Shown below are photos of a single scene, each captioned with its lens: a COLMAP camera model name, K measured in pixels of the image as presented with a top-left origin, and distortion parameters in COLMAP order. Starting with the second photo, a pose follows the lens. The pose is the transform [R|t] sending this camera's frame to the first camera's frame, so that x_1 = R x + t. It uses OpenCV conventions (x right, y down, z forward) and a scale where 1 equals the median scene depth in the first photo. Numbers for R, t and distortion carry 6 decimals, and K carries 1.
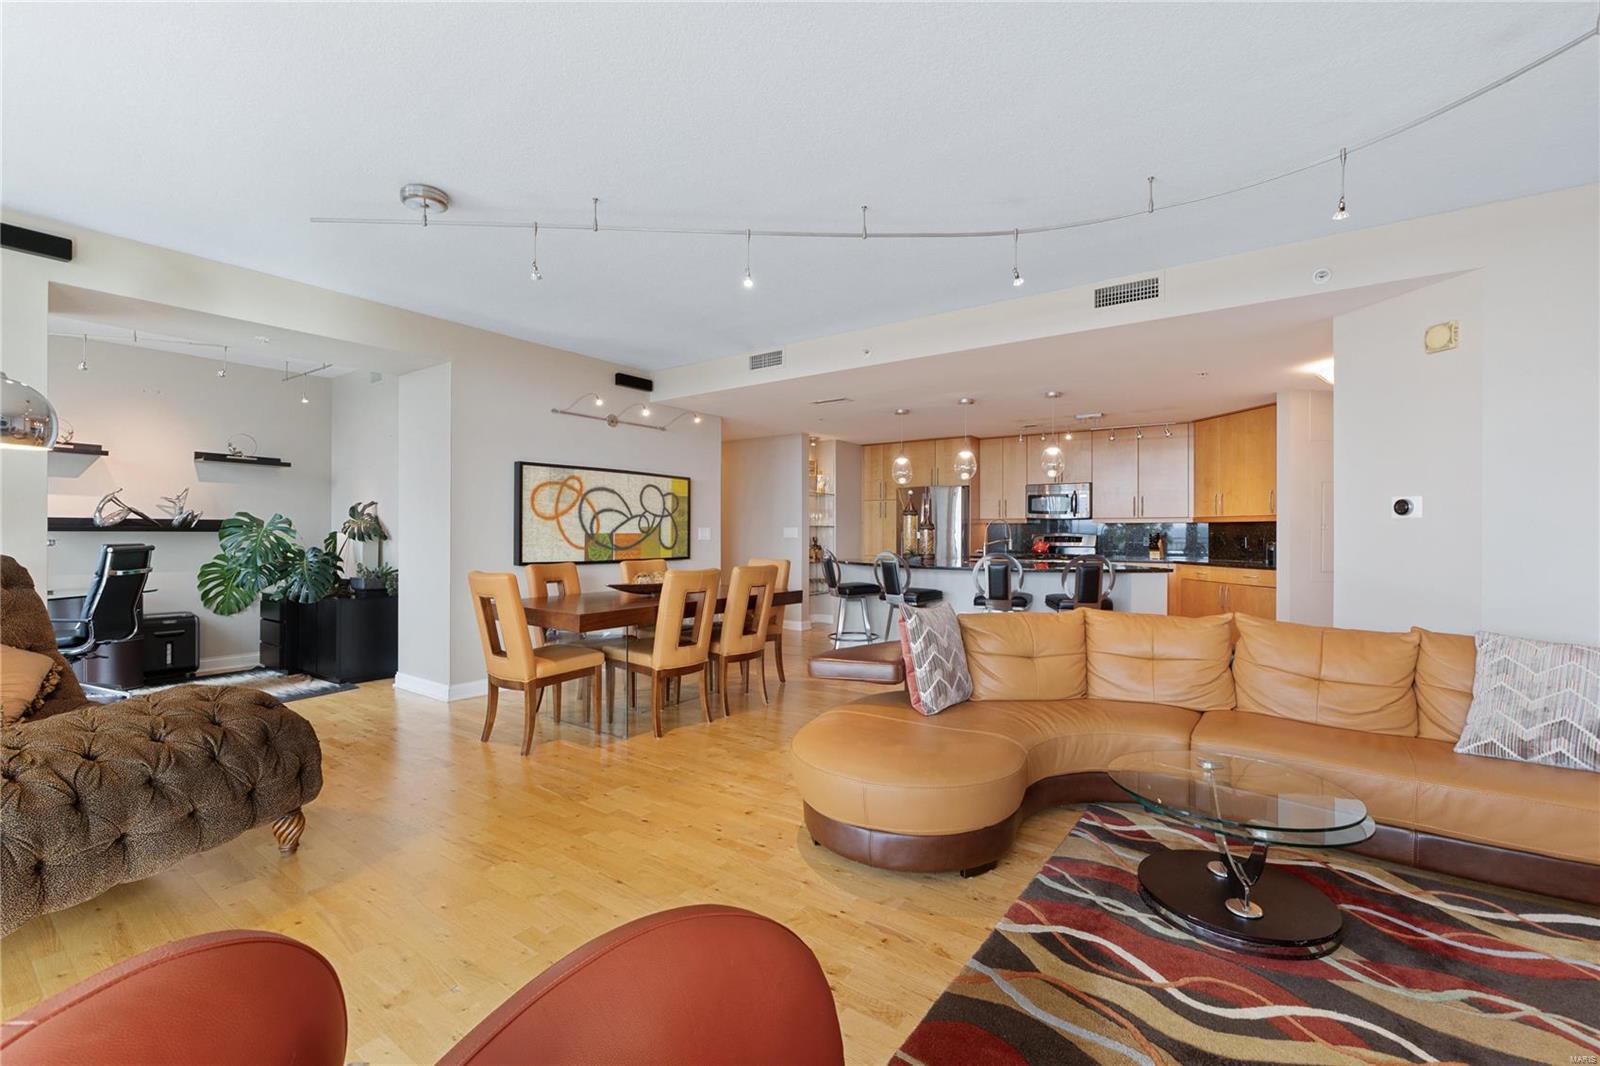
lens RADIAL K [[672.9, 0, 800.6], [0, 672.9, 532.3], [0, 0, 1]] dist [-0.003574, -0.001967]
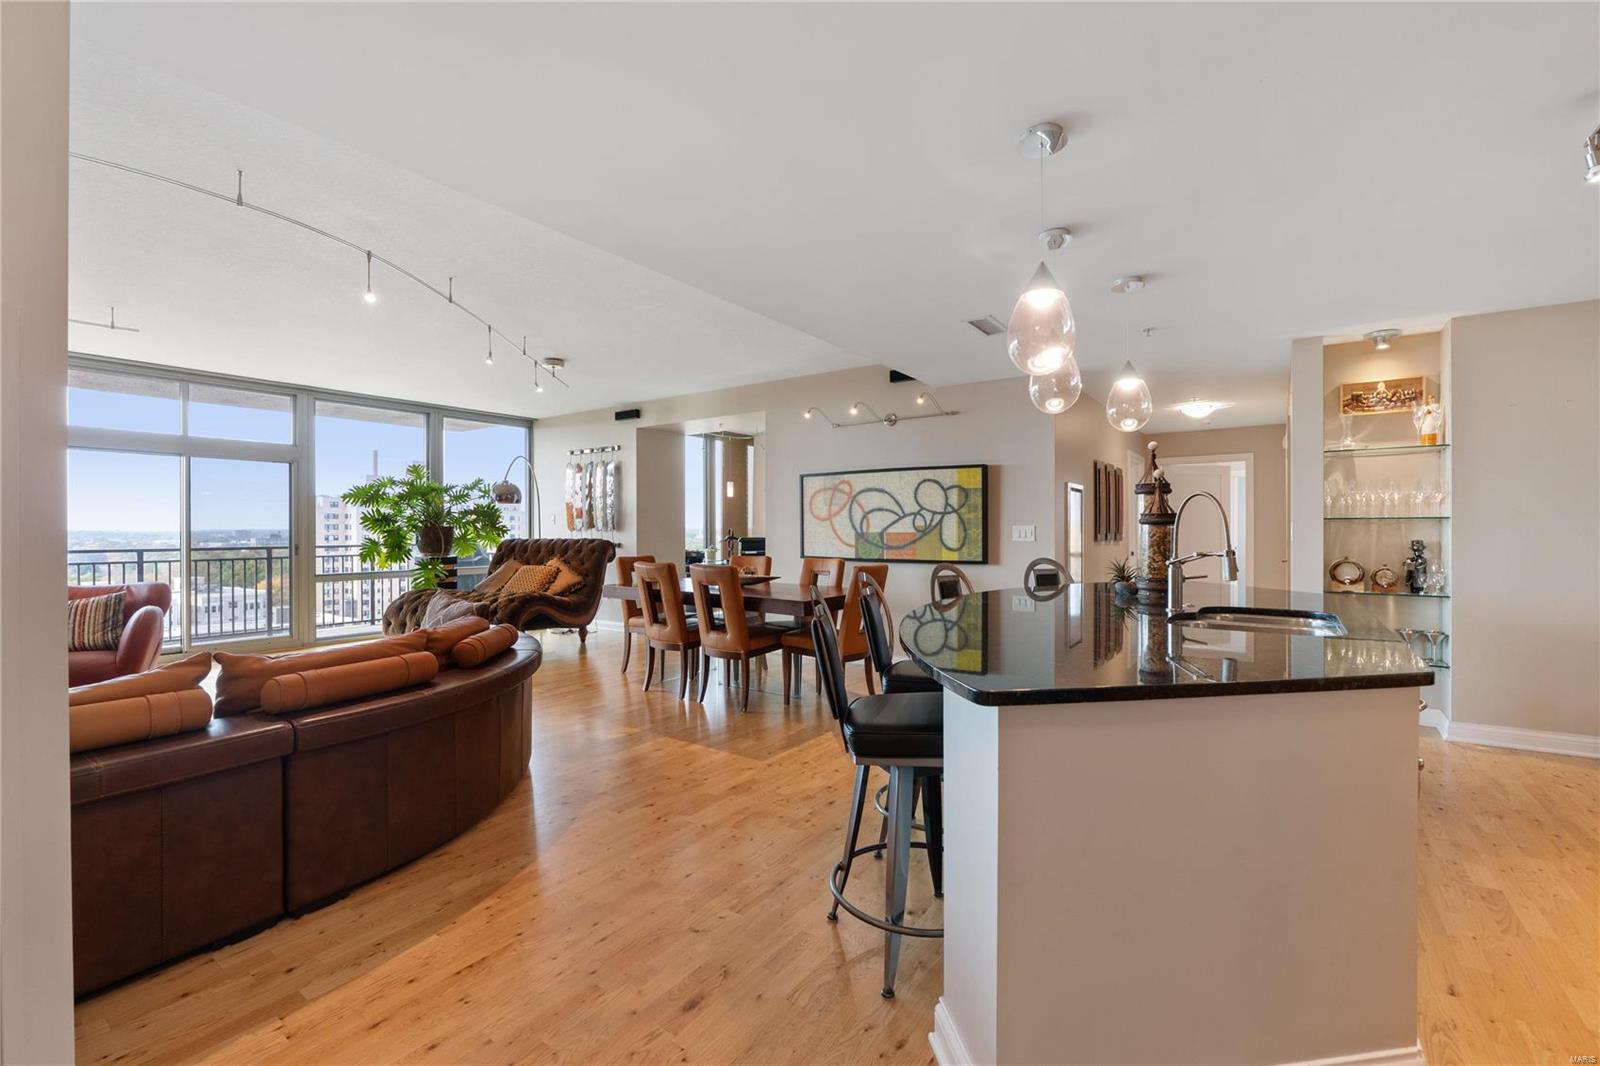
lens RADIAL K [[672.9, 0, 795.5], [0, 672.9, 529.8], [0, 0, 1]] dist [-0.003574, -0.001967]
pose [[-0.002365, -0.002359, -0.999994, 0.753812], [0.001525, 0.999996, -0.002363, -0.000302], [0.999996, -0.001530, -0.002361, 0.905101]]
